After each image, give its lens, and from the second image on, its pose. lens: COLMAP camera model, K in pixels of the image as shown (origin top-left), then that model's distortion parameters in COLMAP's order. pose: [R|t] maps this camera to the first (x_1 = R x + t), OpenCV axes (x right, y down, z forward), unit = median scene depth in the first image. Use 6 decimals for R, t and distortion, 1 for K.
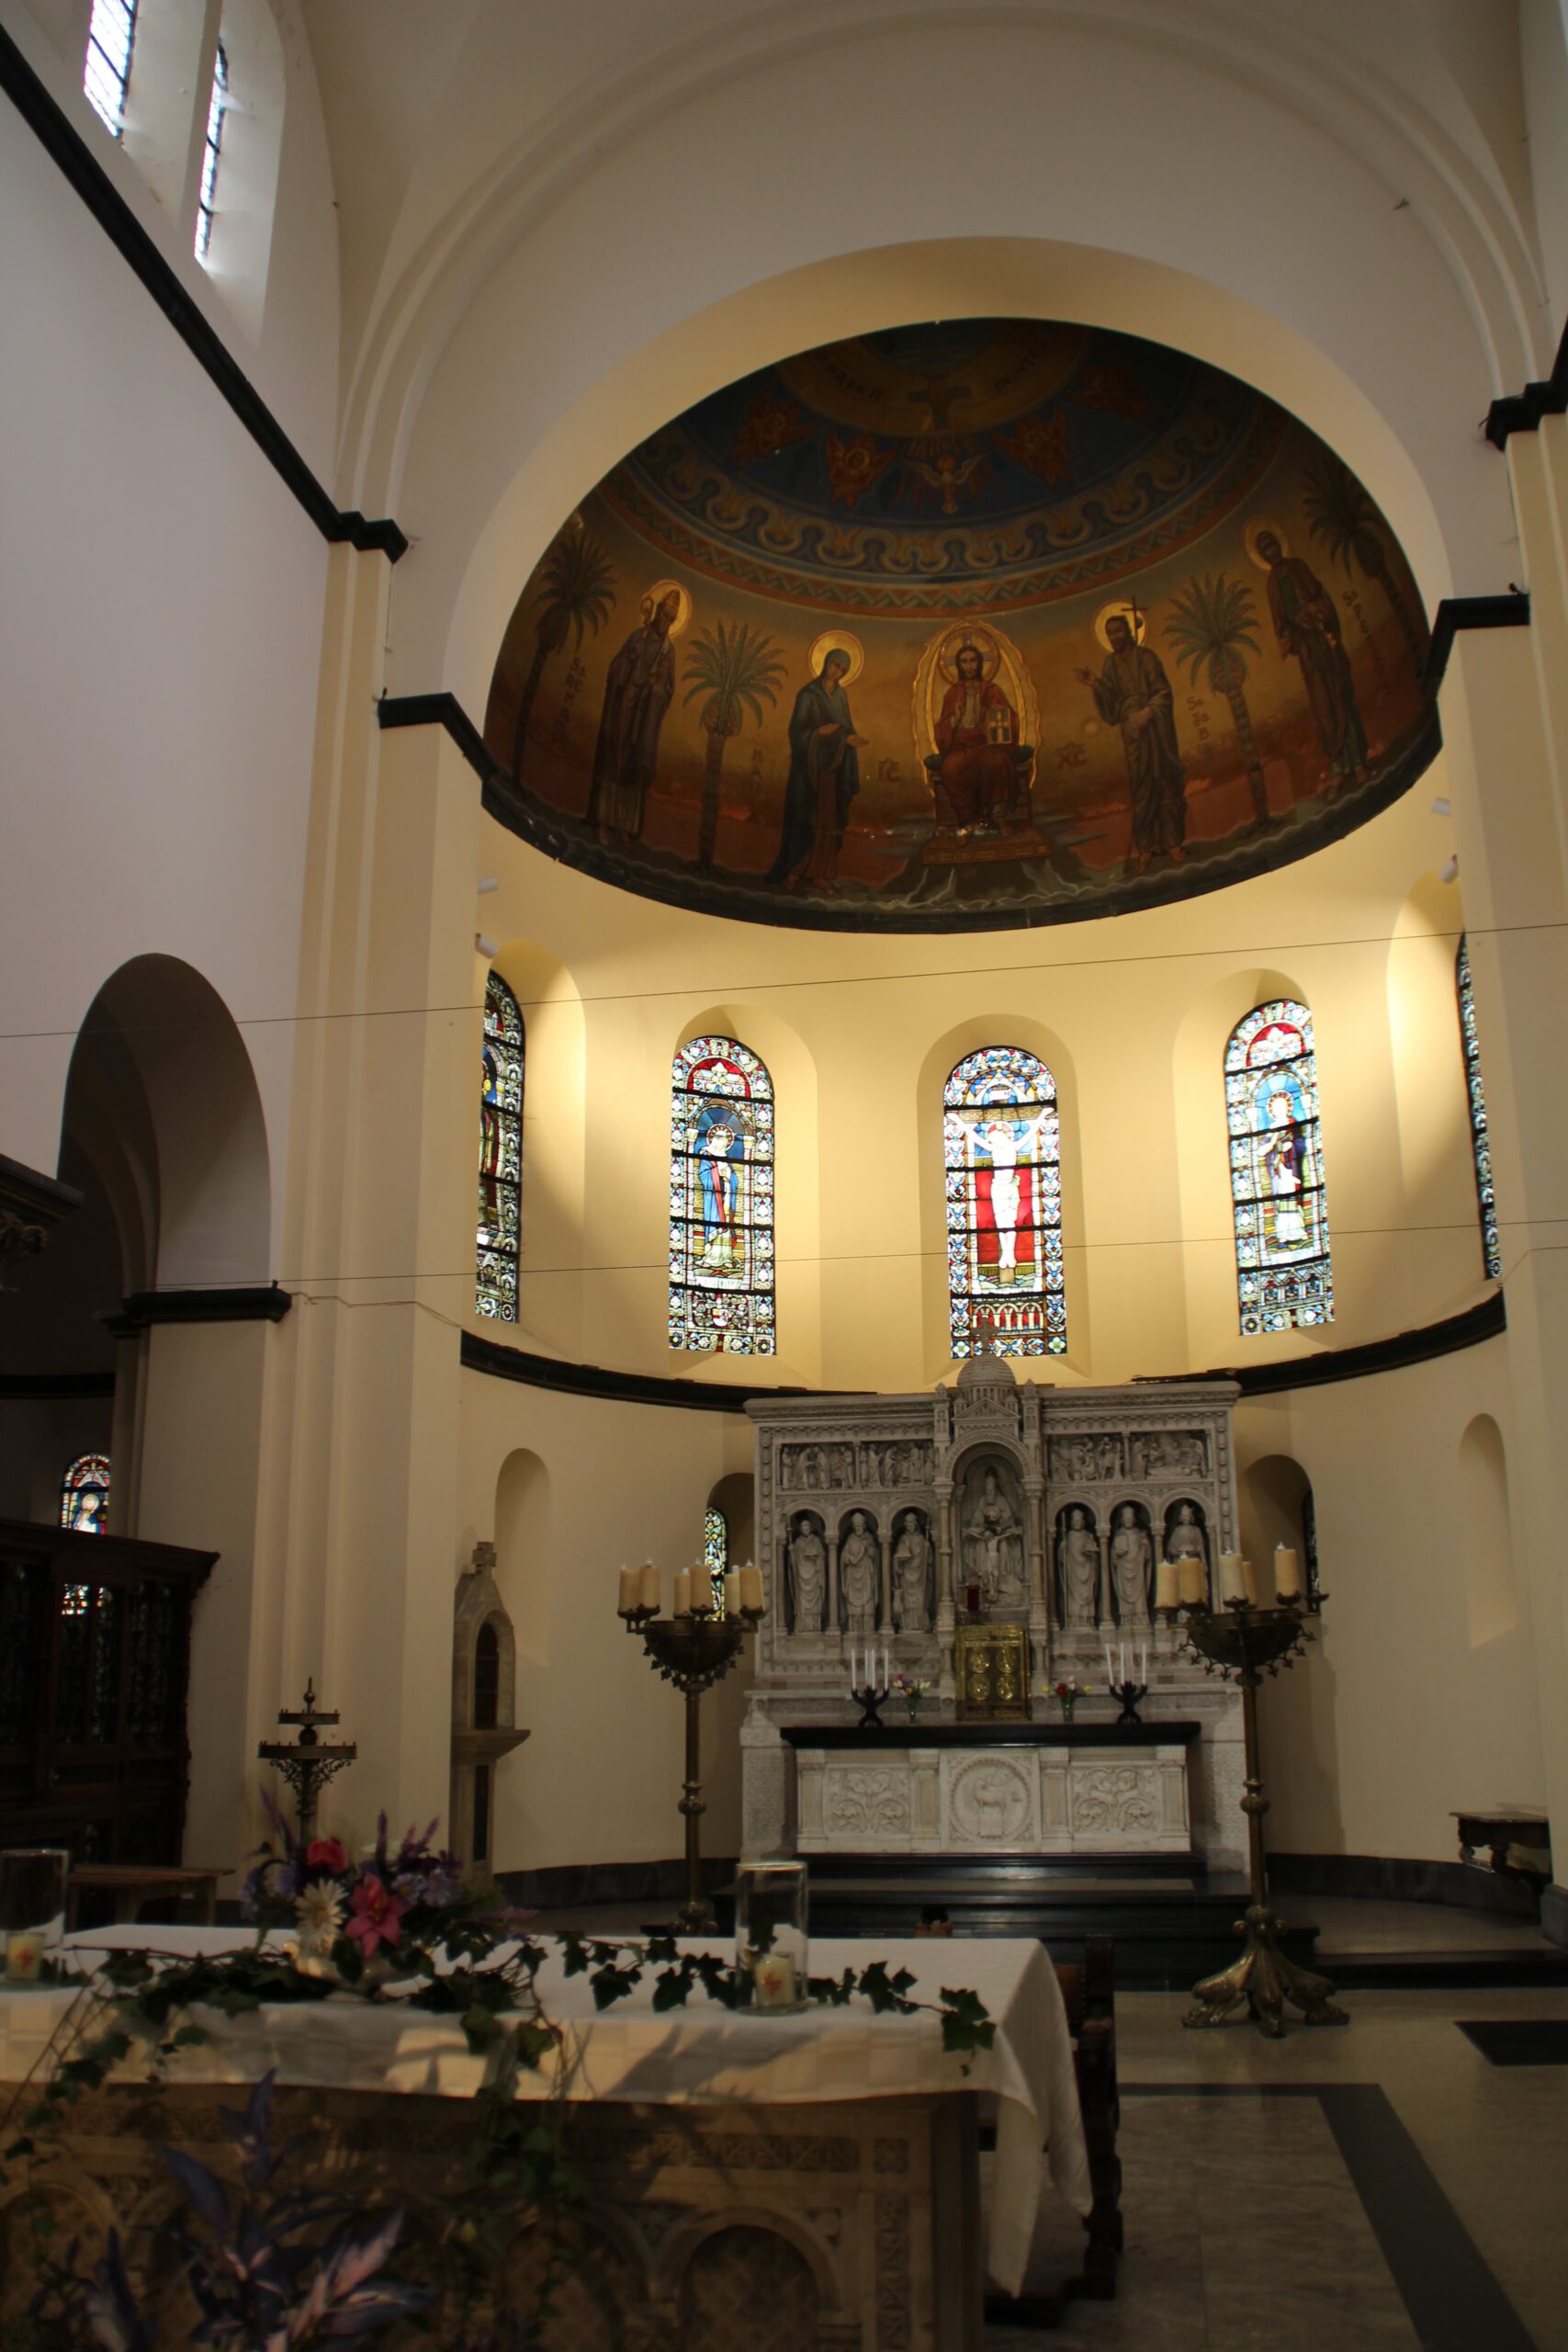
lens RADIAL K [[2018.0, 0, 784.0], [0, 2018.0, 1176.0], [0, 0, 1]] dist [-0.158239, 0.128716]
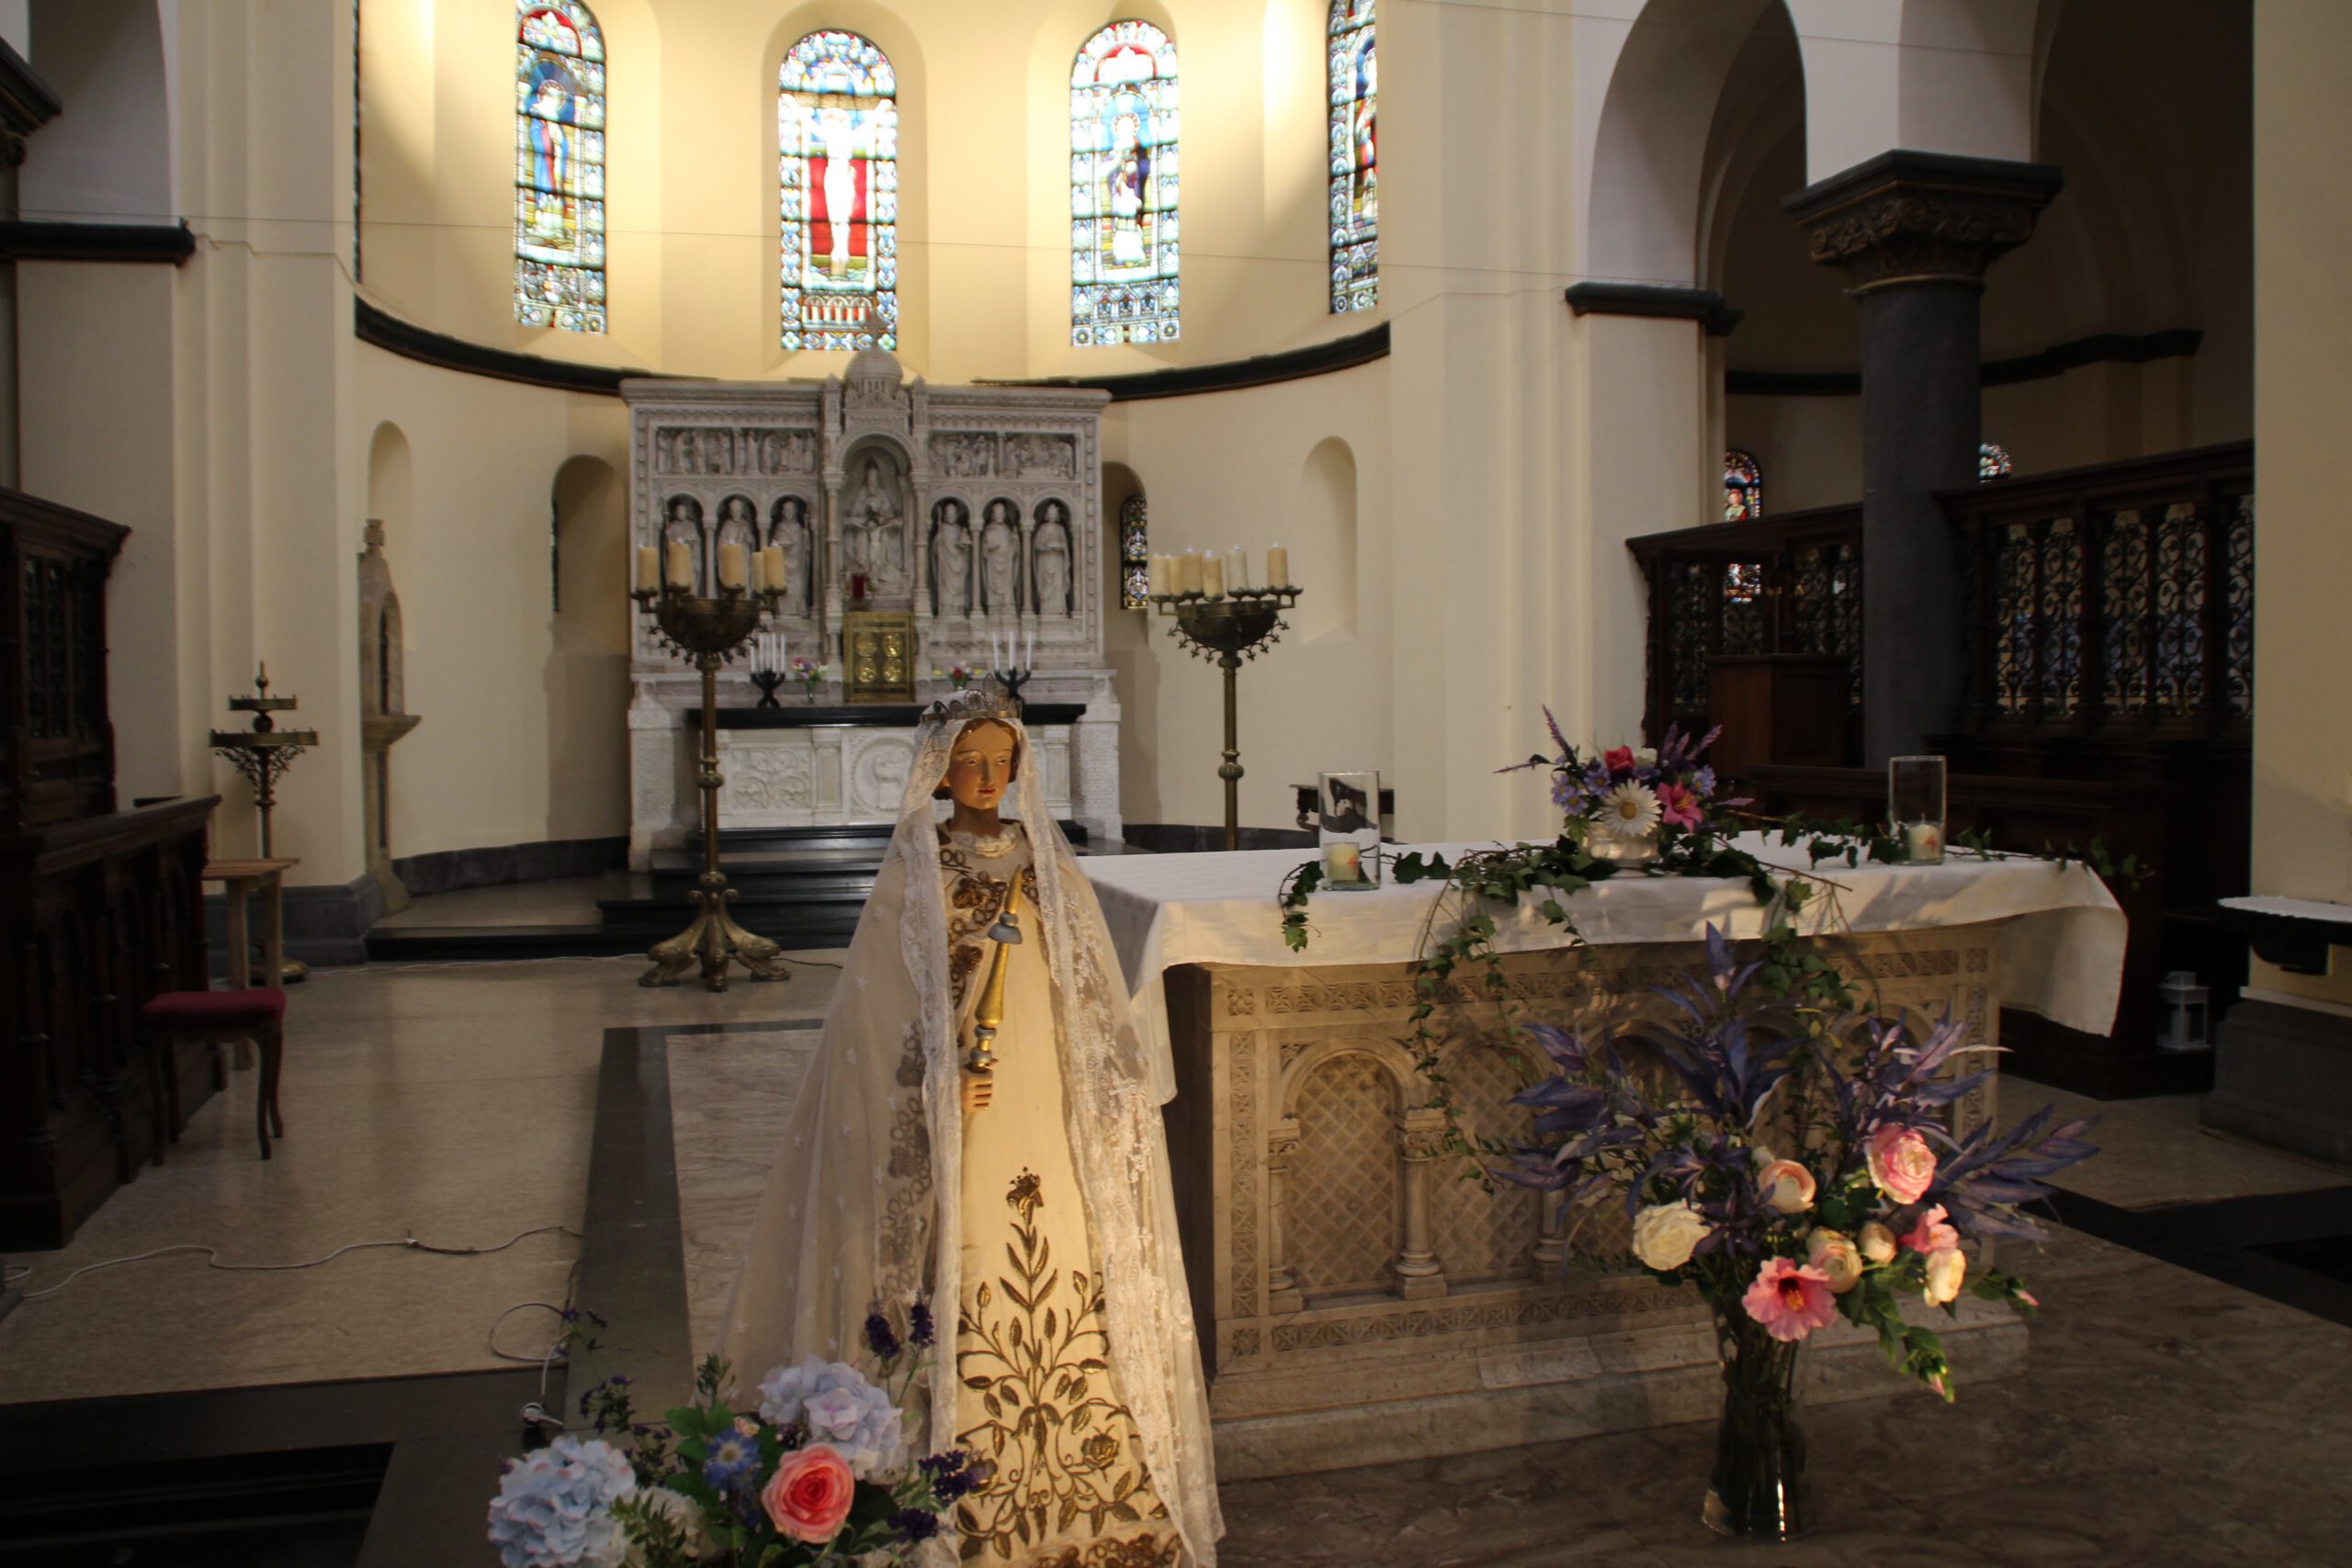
lens RADIAL K [[2018.0, 0, 1176.0], [0, 2018.0, 784.0], [0, 0, 1]] dist [-0.158239, 0.128716]
pose [[0.902564, -0.020575, 0.430064, -0.198580], [-0.107013, 0.956793, 0.270361, 0.010912], [-0.417045, -0.290041, 0.861365, 0.010498]]
